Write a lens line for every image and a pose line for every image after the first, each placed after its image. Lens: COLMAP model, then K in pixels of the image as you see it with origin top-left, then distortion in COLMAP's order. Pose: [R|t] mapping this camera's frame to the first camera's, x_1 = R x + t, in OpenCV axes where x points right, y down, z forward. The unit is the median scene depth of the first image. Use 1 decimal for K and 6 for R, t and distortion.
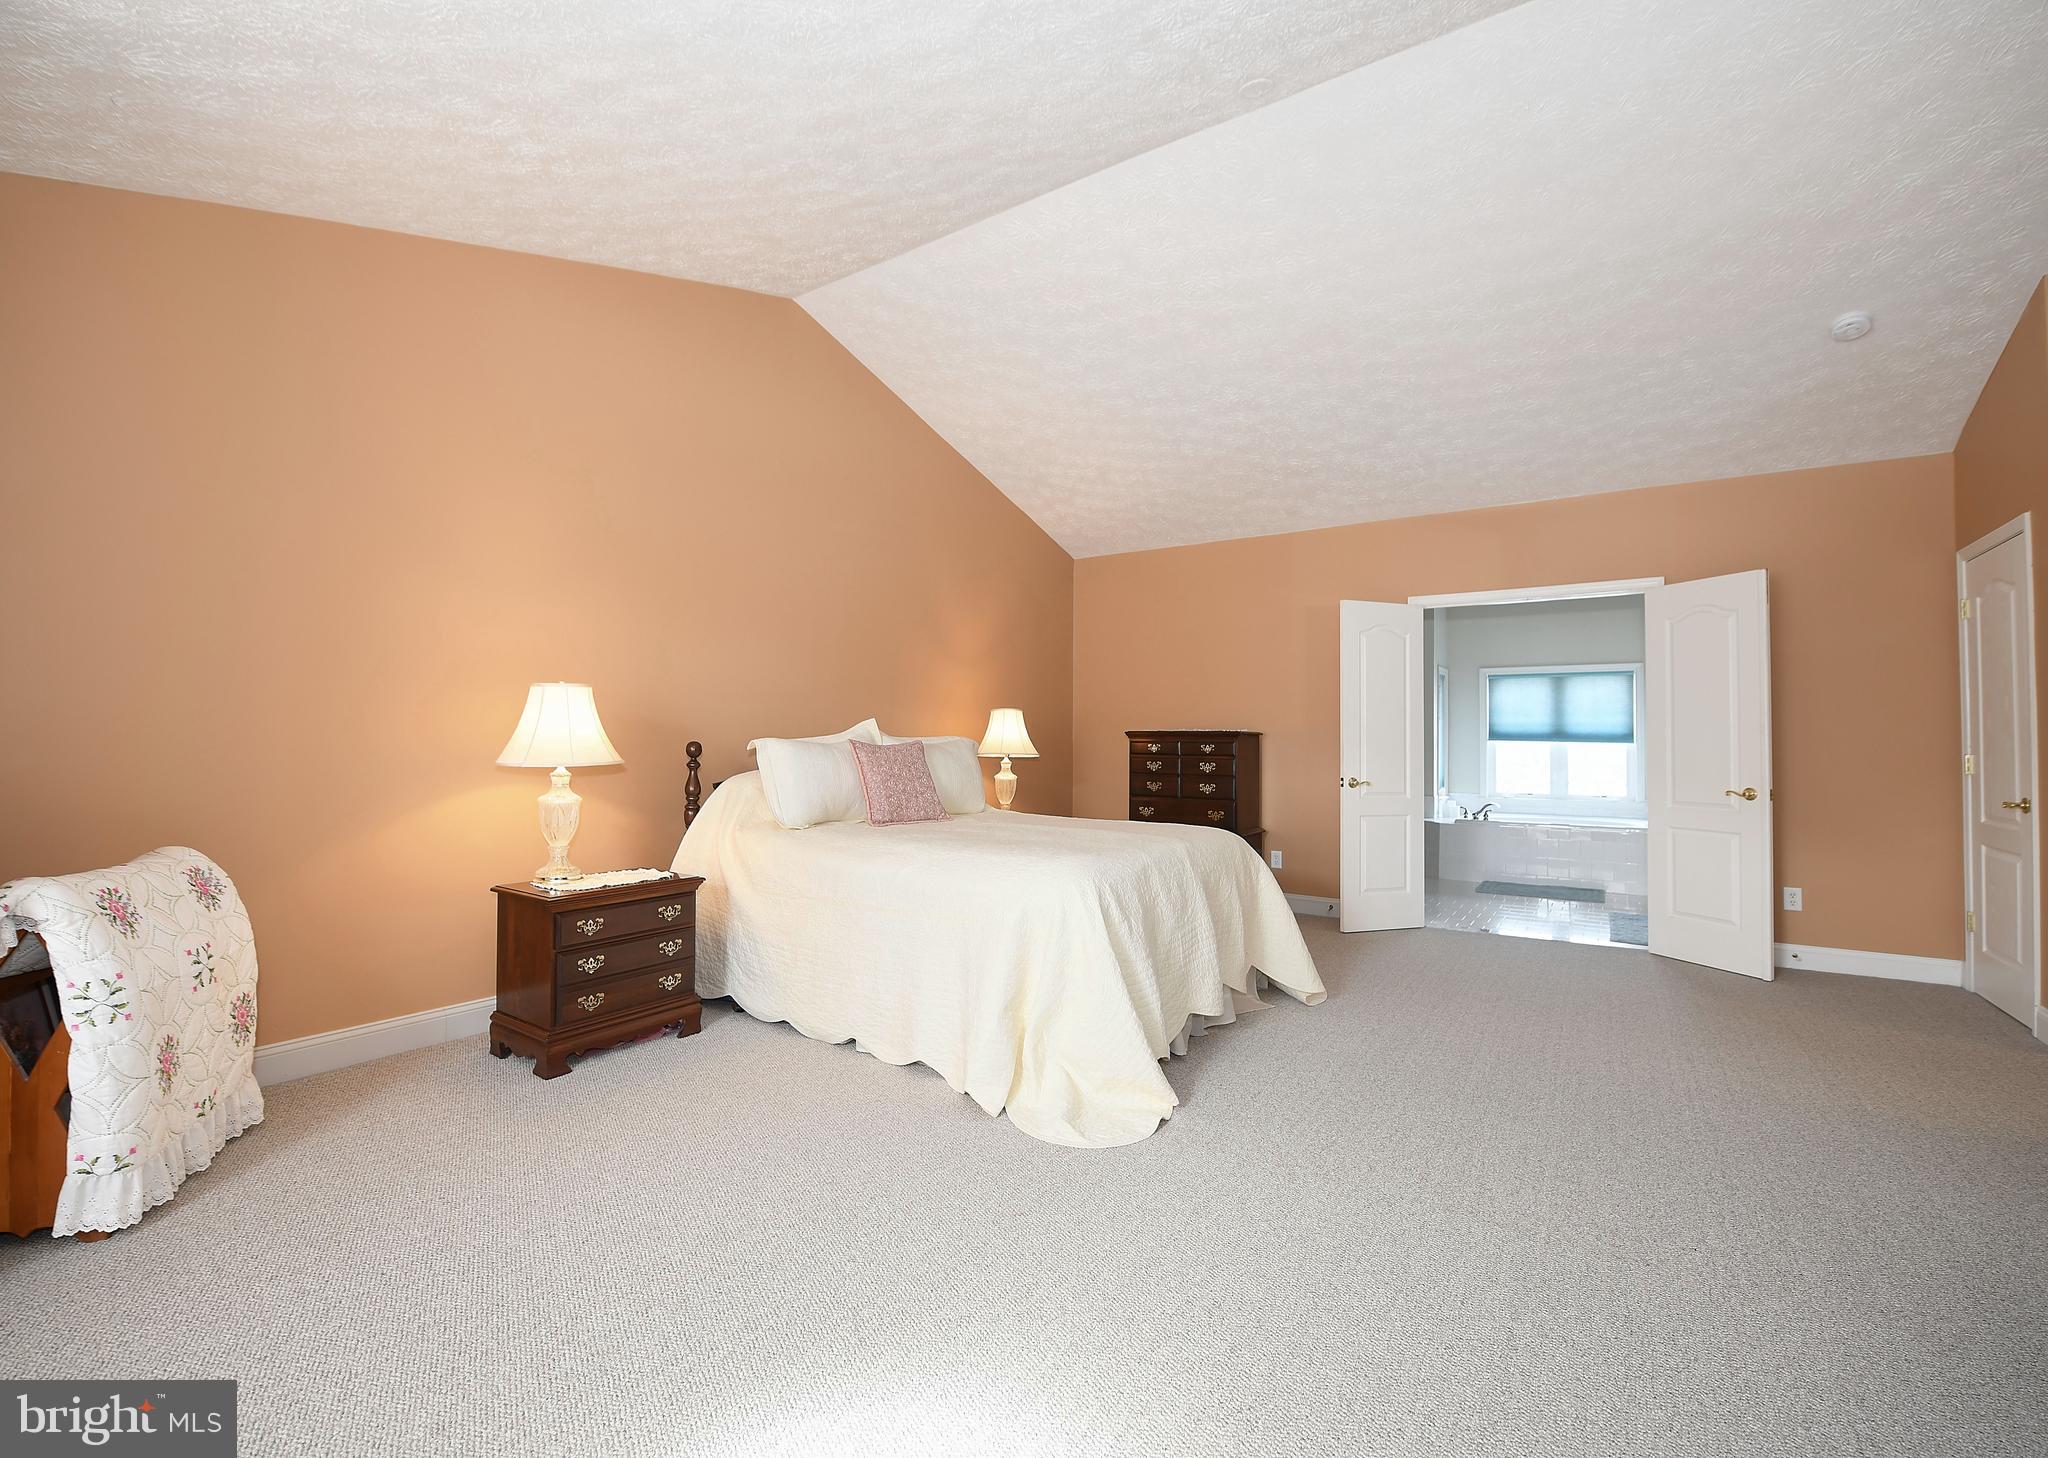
lens RADIAL K [[835.8, 0, 1024.0], [0, 835.8, 729.0], [0, 0, 1]] dist [-0.012235, -0.000231]
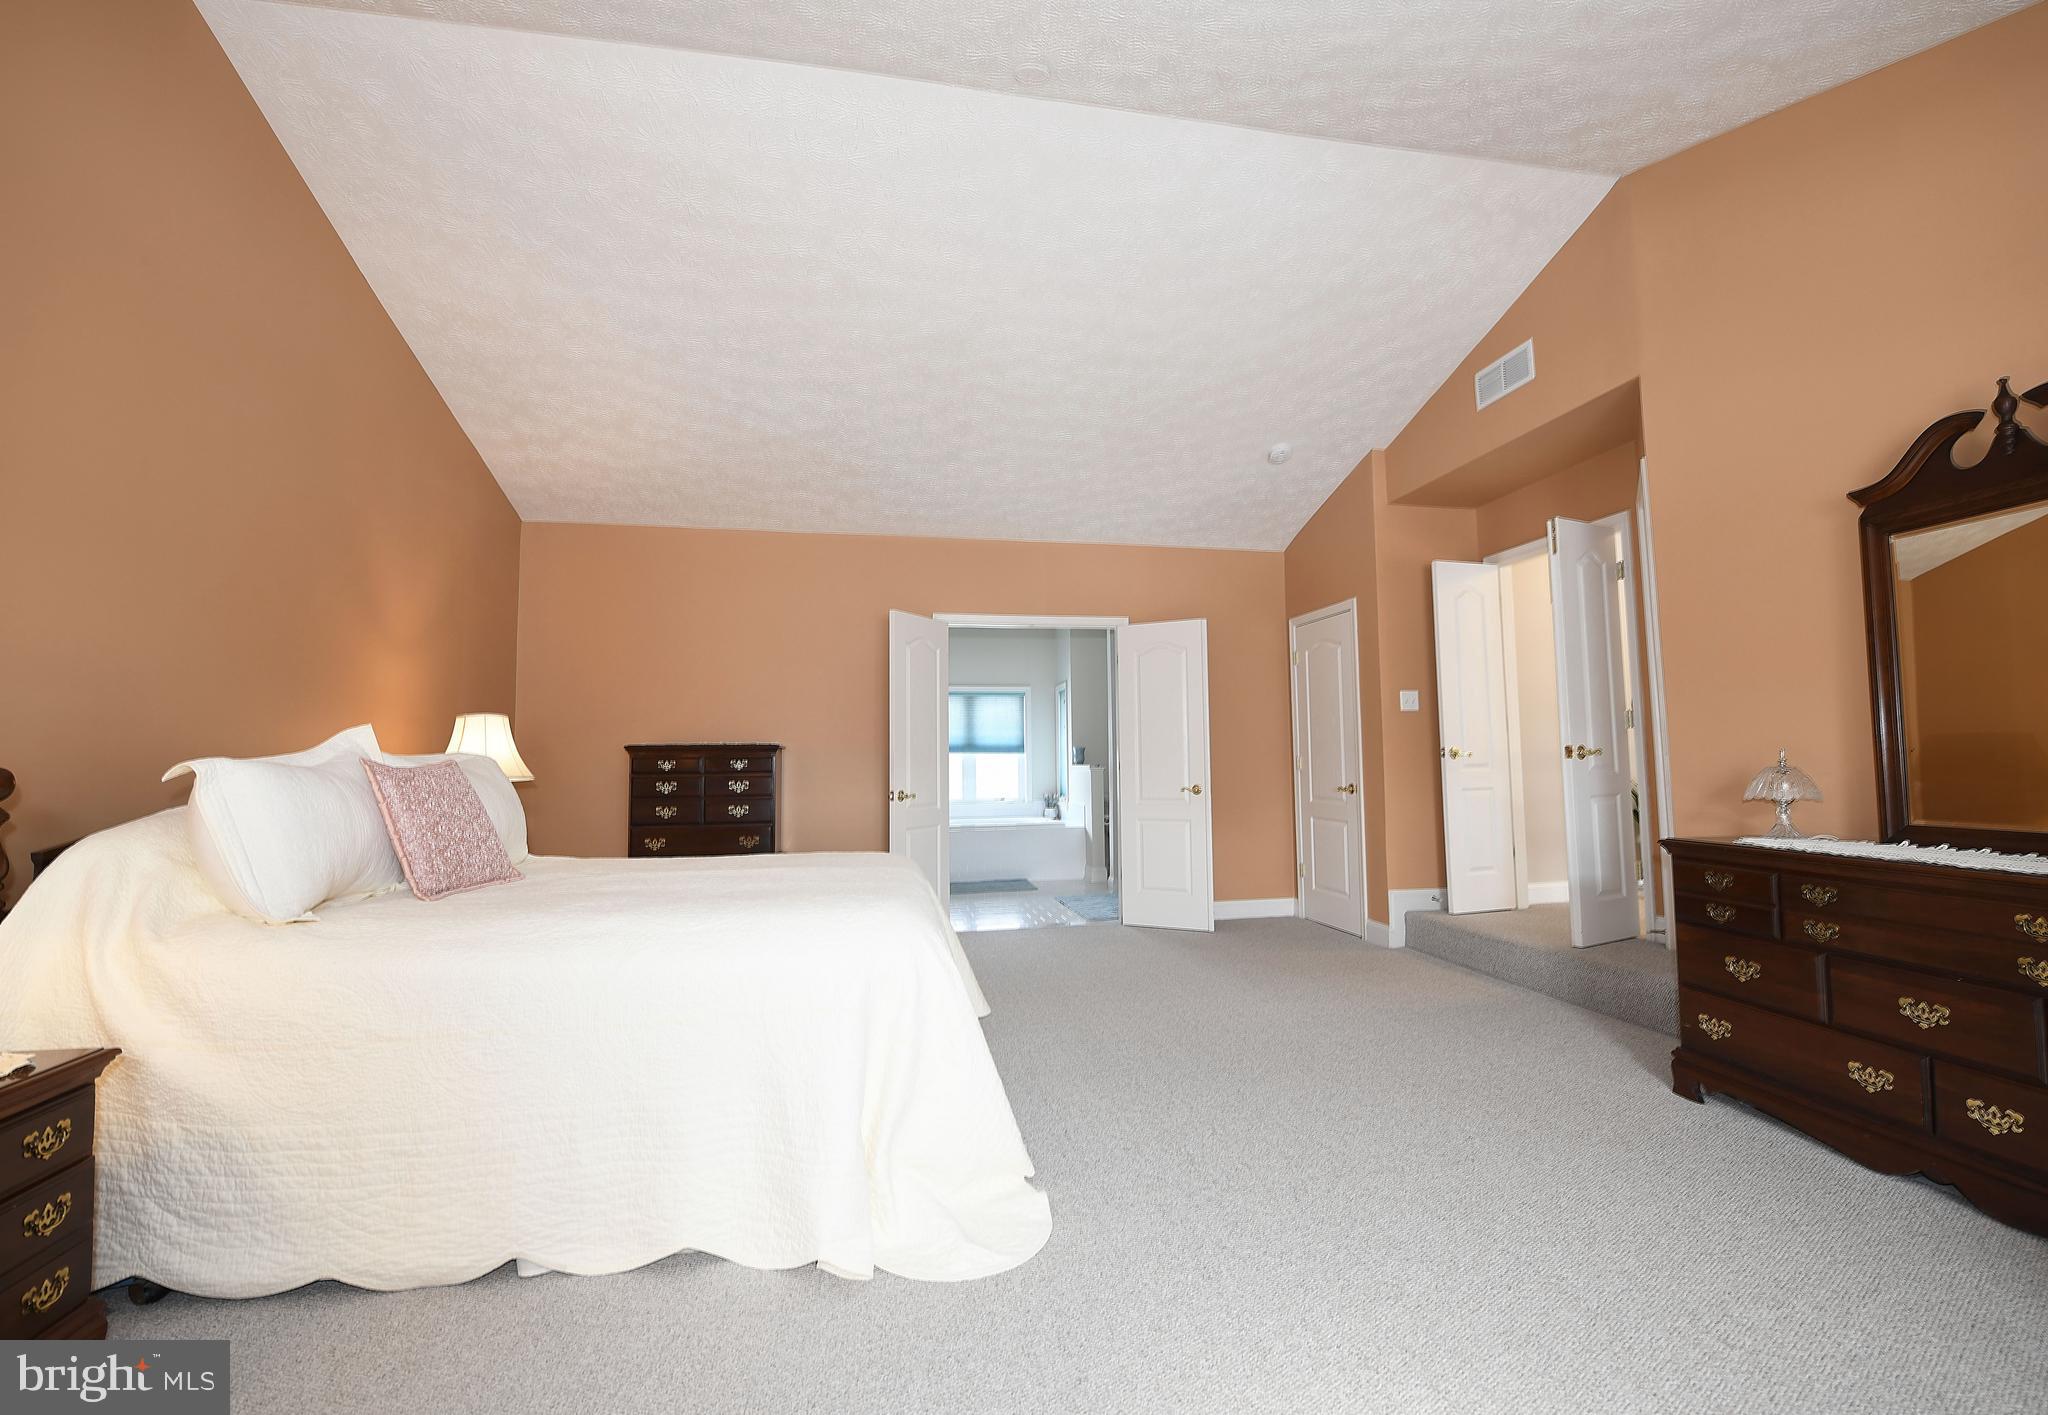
lens RADIAL K [[867.6, 0, 1024.0], [0, 867.6, 707.5], [0, 0, 1]] dist [-0.018417, -0.000587]
pose [[0.716528, 0.023683, 0.697156, -0.215518], [0.006040, 0.999175, -0.040150, 0.002216], [-0.697532, 0.032980, 0.715794, 0.167659]]
